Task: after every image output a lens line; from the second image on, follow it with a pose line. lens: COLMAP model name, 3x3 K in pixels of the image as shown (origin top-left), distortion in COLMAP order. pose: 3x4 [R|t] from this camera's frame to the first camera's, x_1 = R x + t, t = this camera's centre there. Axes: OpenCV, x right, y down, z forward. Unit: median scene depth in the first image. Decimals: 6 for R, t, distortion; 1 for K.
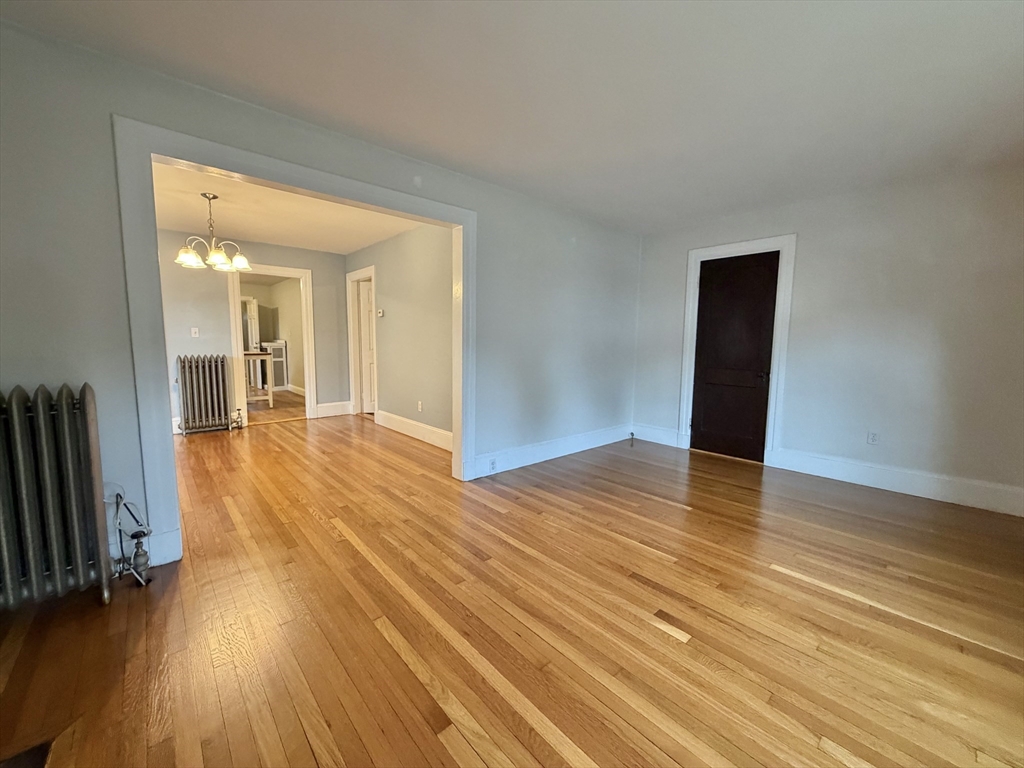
lens RADIAL K [[405.8, 0, 509.0], [0, 405.8, 383.8], [0, 0, 1]] dist [0.002152, 0.000261]
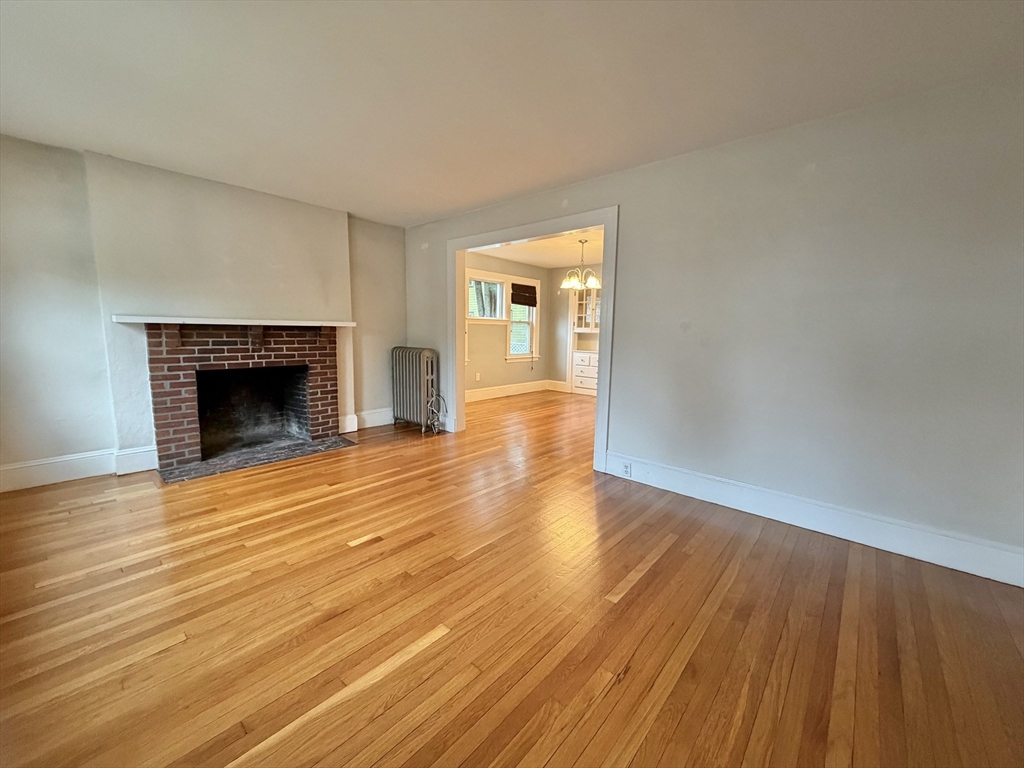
lens RADIAL K [[407.7, 0, 508.6], [0, 407.7, 383.7], [0, 0, 1]] dist [0.000290, -0.000359]
pose [[0.116075, 0.120010, -0.985964, 1.156720], [-0.119374, 0.987164, 0.106103, -0.083659], [0.986041, 0.105383, 0.128912, 0.827691]]
